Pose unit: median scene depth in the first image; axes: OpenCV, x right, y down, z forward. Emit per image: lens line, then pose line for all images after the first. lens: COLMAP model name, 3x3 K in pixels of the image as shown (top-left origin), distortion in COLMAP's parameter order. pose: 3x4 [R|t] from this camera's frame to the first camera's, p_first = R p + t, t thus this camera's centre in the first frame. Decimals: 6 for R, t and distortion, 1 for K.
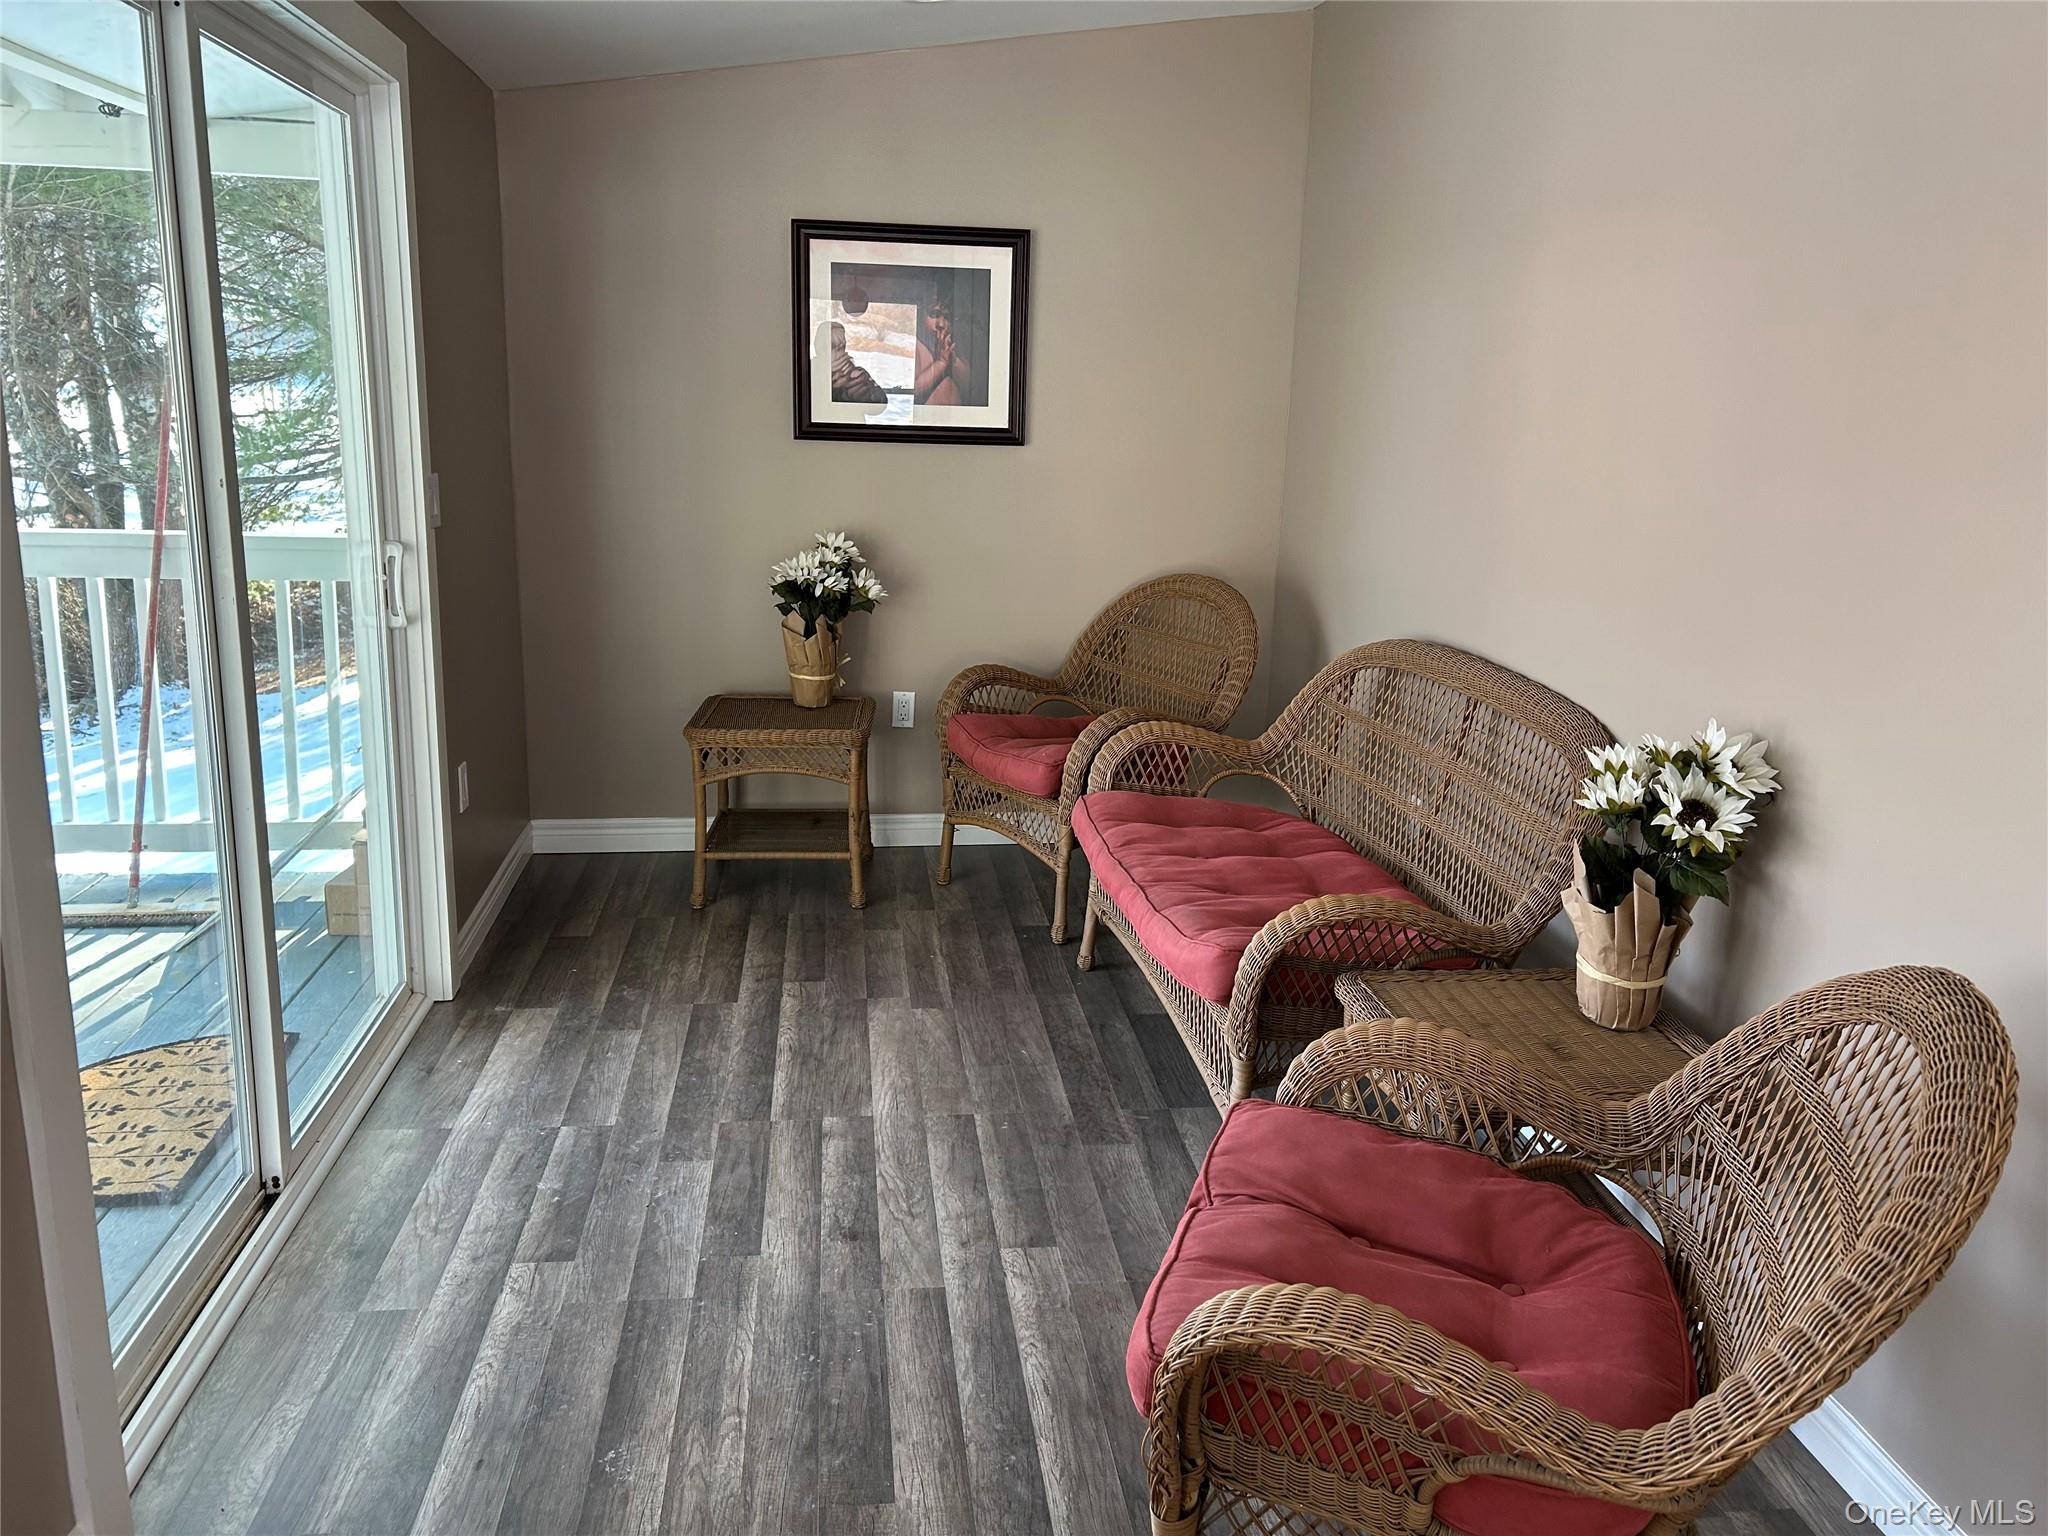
lens RADIAL K [[1538.8, 0, 1032.2], [0, 1538.8, 733.8], [0, 0, 1]] dist [0.071510, -0.058291]
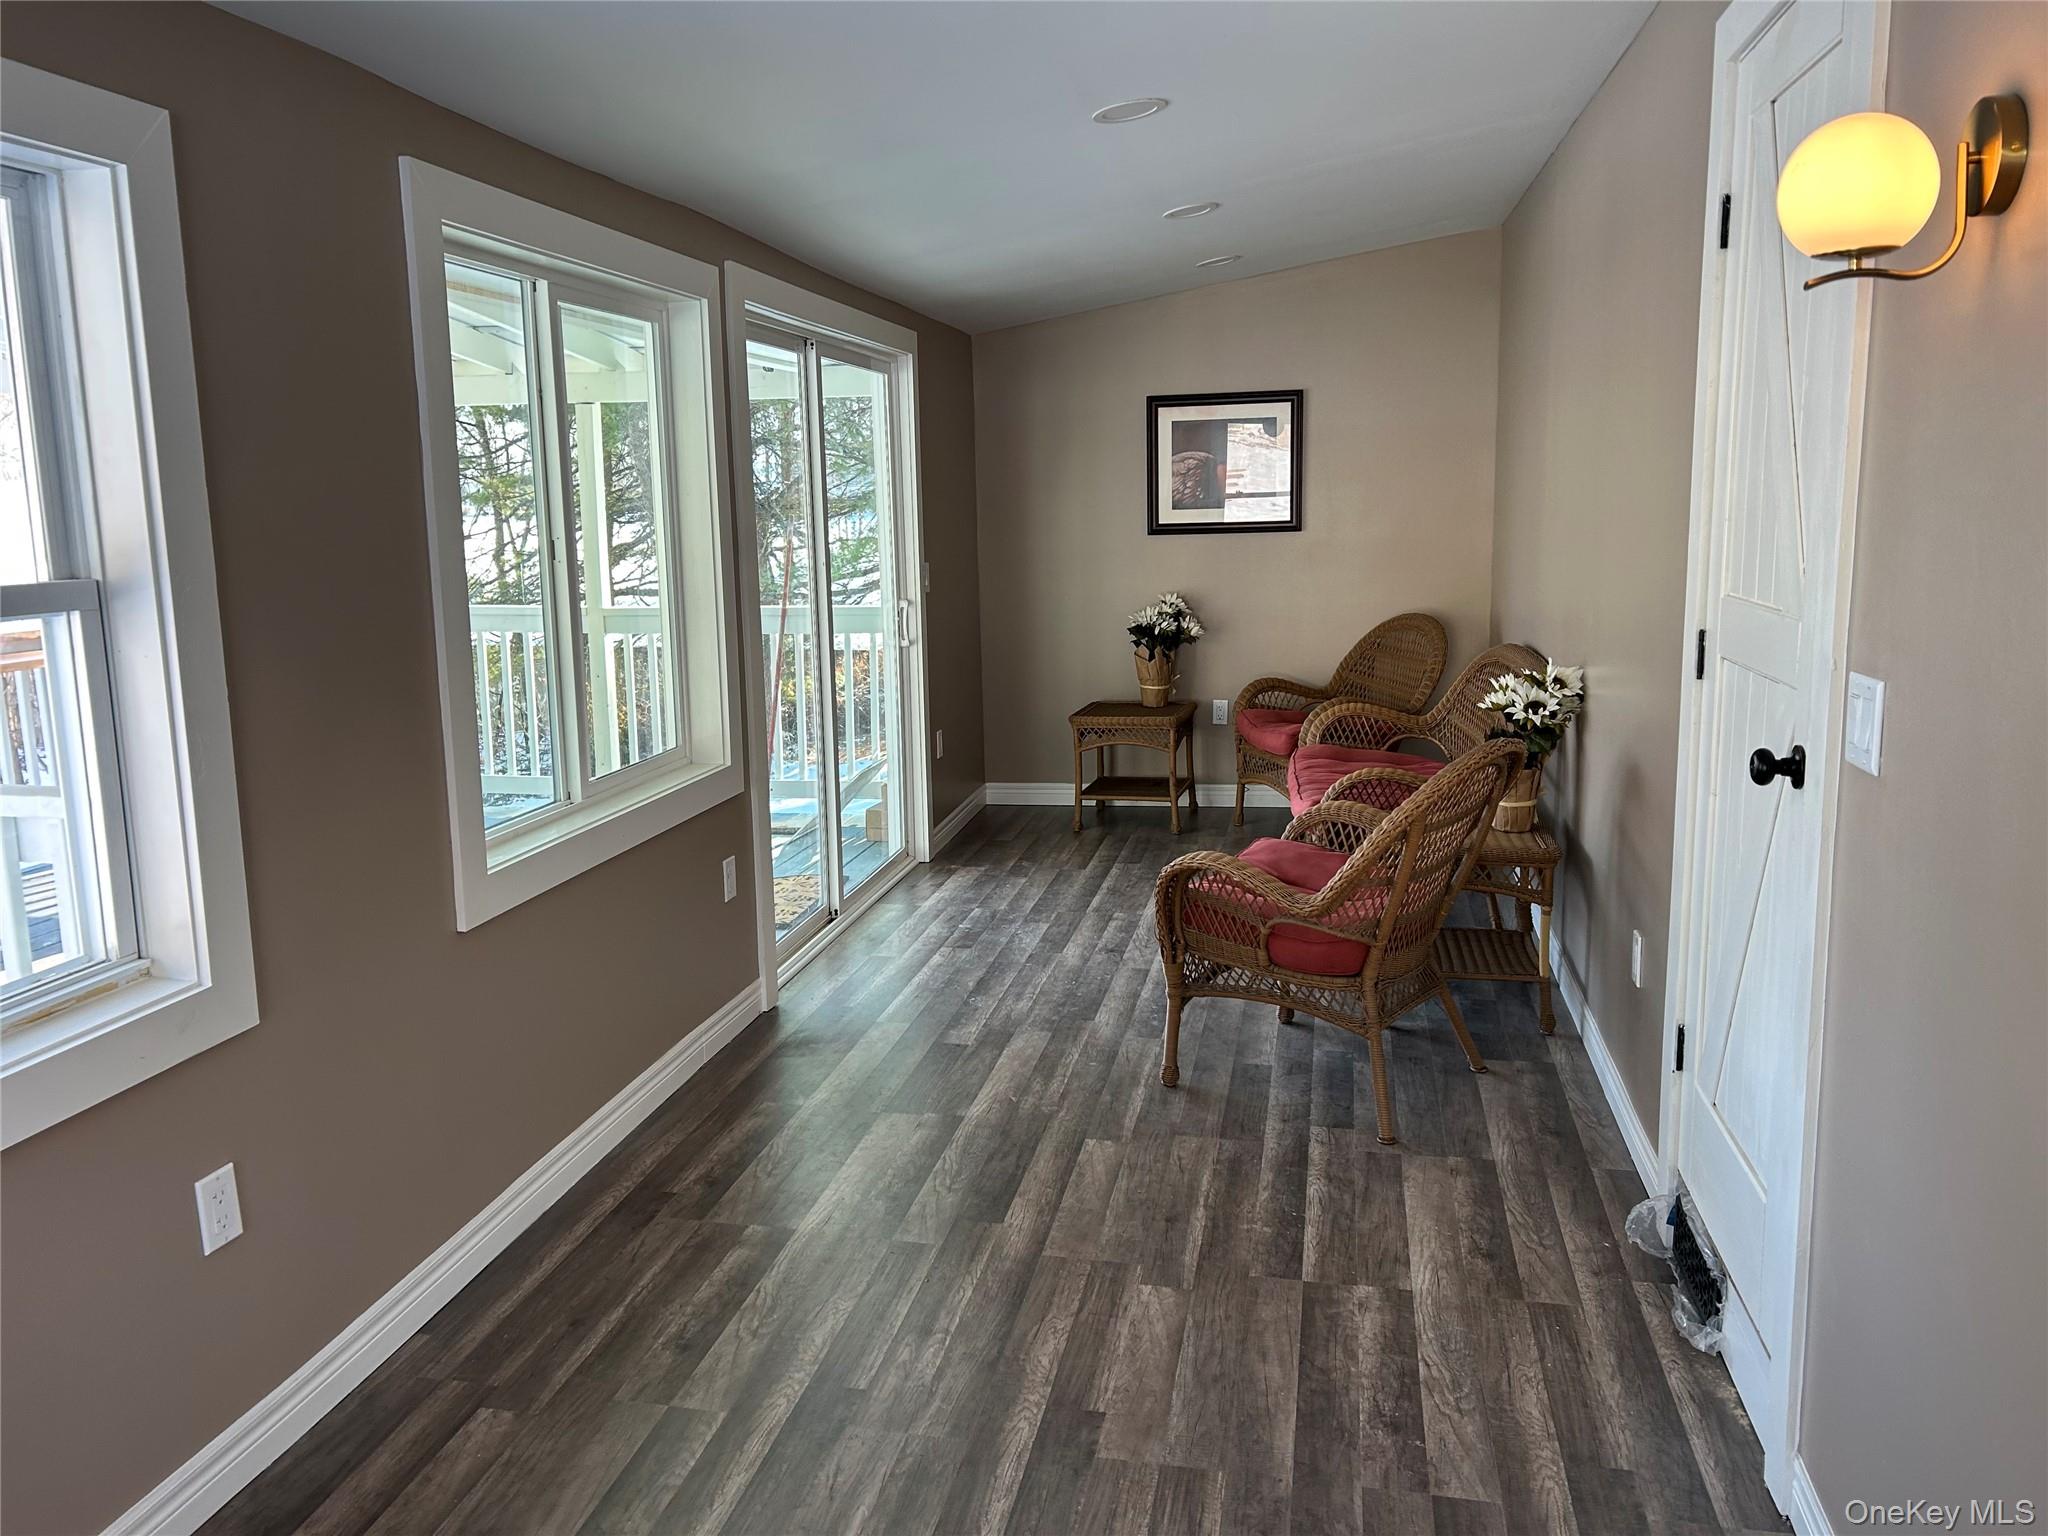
lens RADIAL K [[1532.8, 0, 1034.5], [0, 1532.8, 754.4], [0, 0, 1]] dist [0.080617, -0.100392]
pose [[0.946029, 0.003422, -0.324064, 0.254224], [-0.021703, 0.998368, -0.052815, 0.120023], [0.323354, 0.056997, 0.944560, -0.509129]]
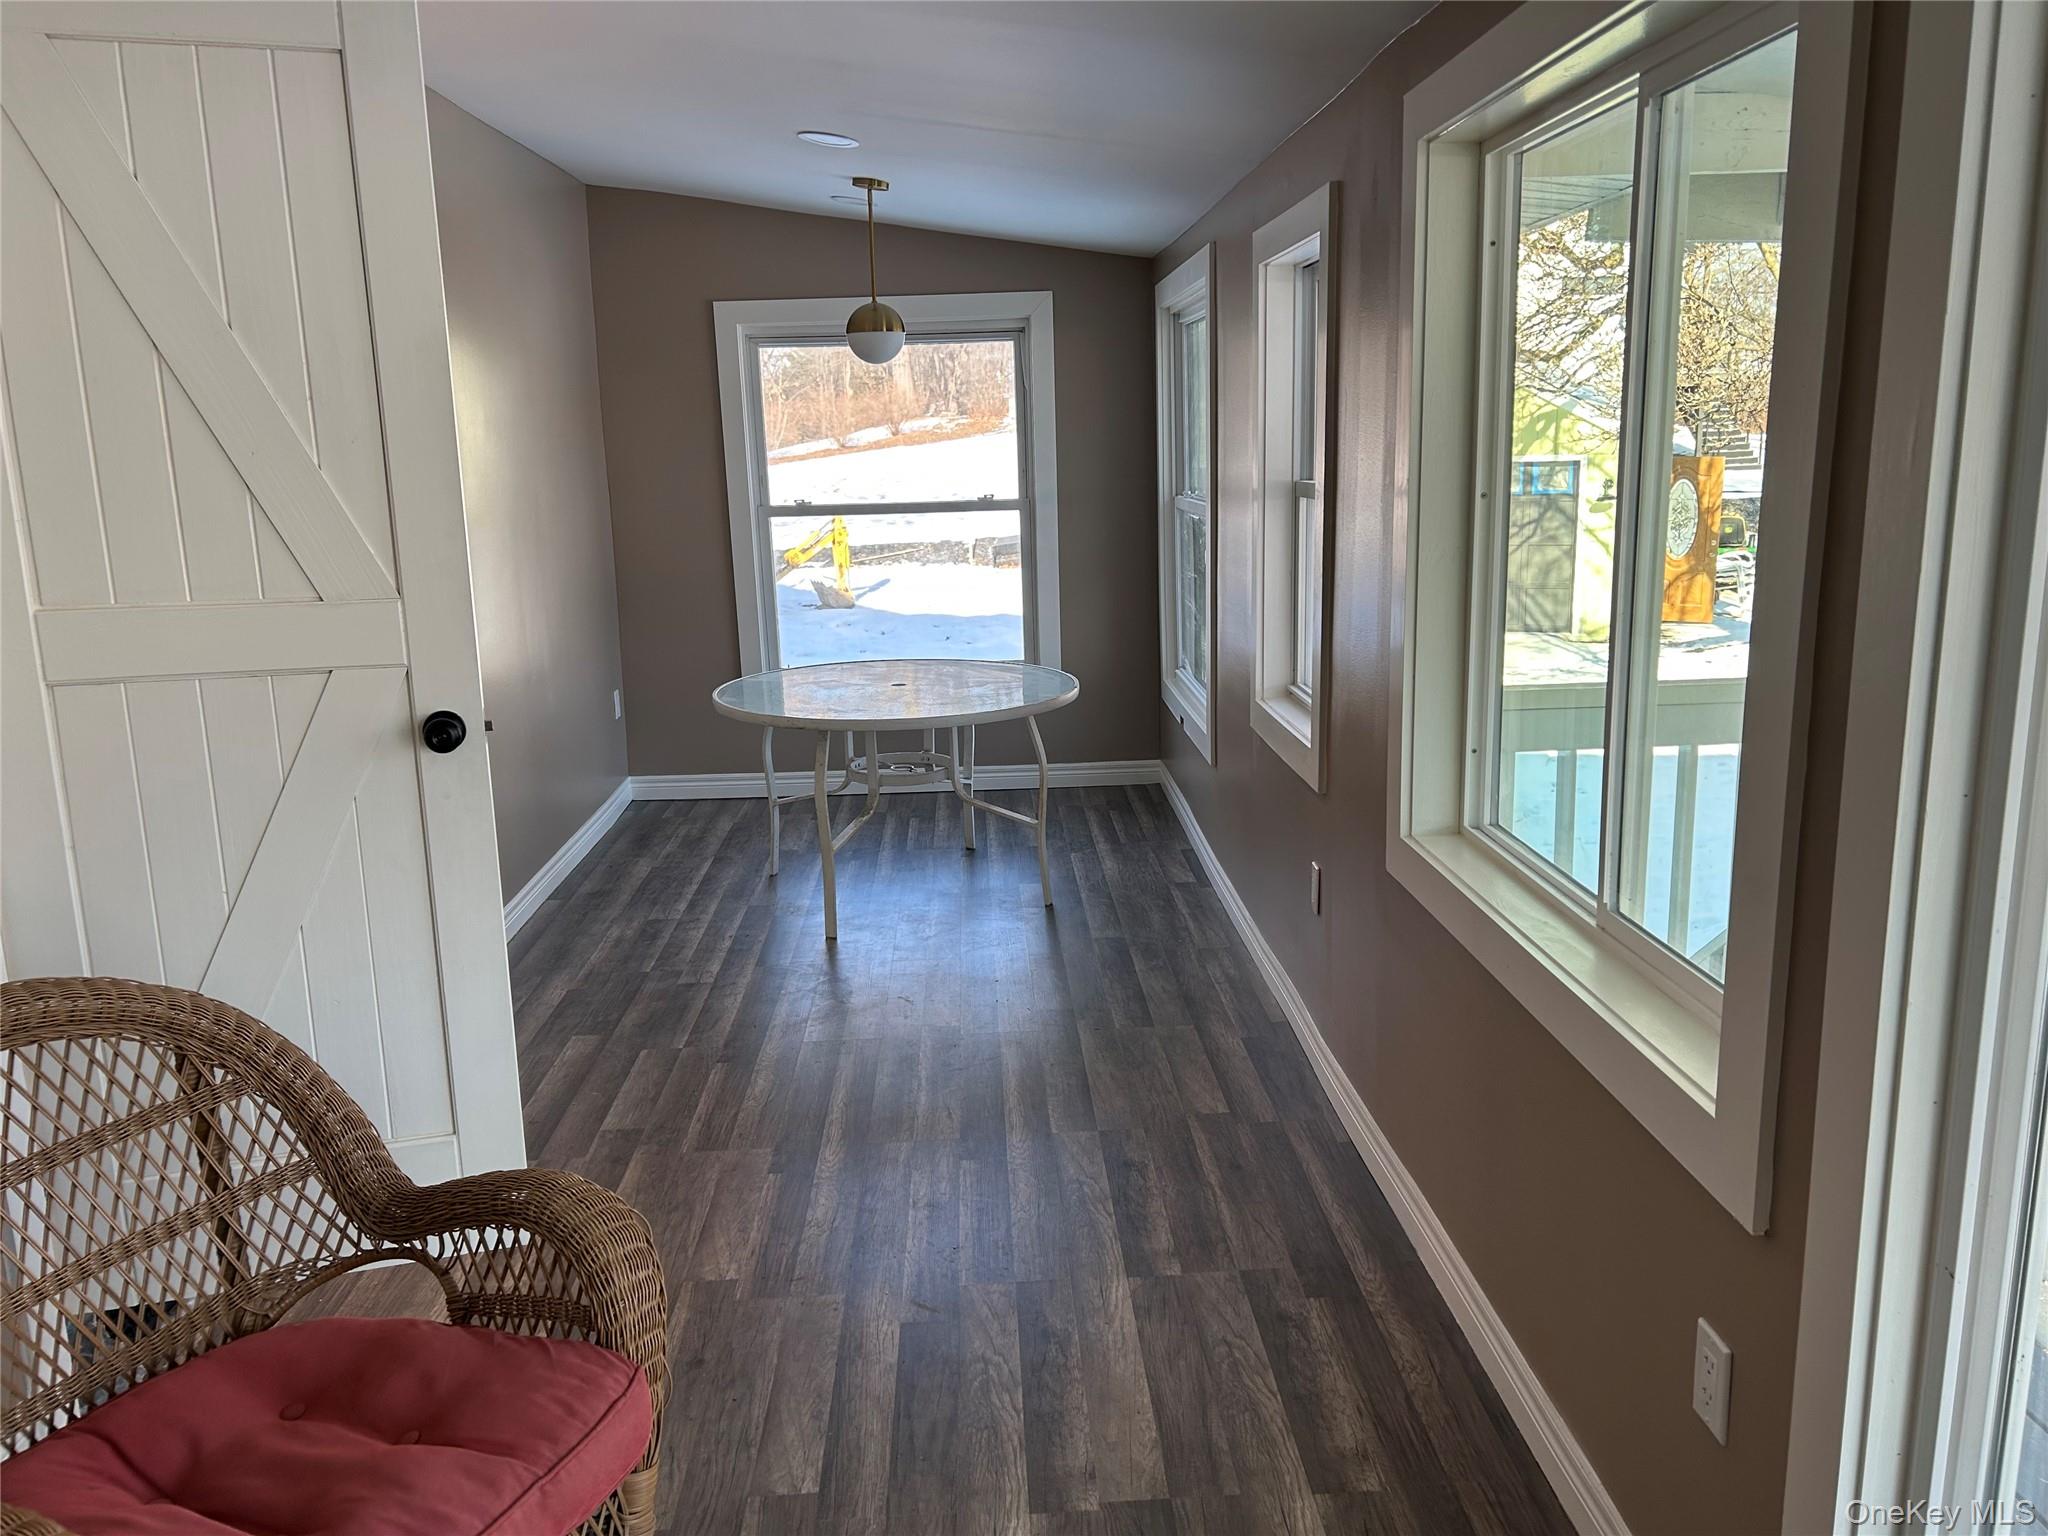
lens RADIAL K [[1532.8, 0, 1034.5], [0, 1532.8, 754.4], [0, 0, 1]] dist [0.080617, -0.100392]
pose [[-0.996322, -0.031120, 0.079840, -0.004518], [0.004693, 0.910510, 0.413460, -0.089514], [-0.085562, 0.412314, -0.907015, 0.359329]]
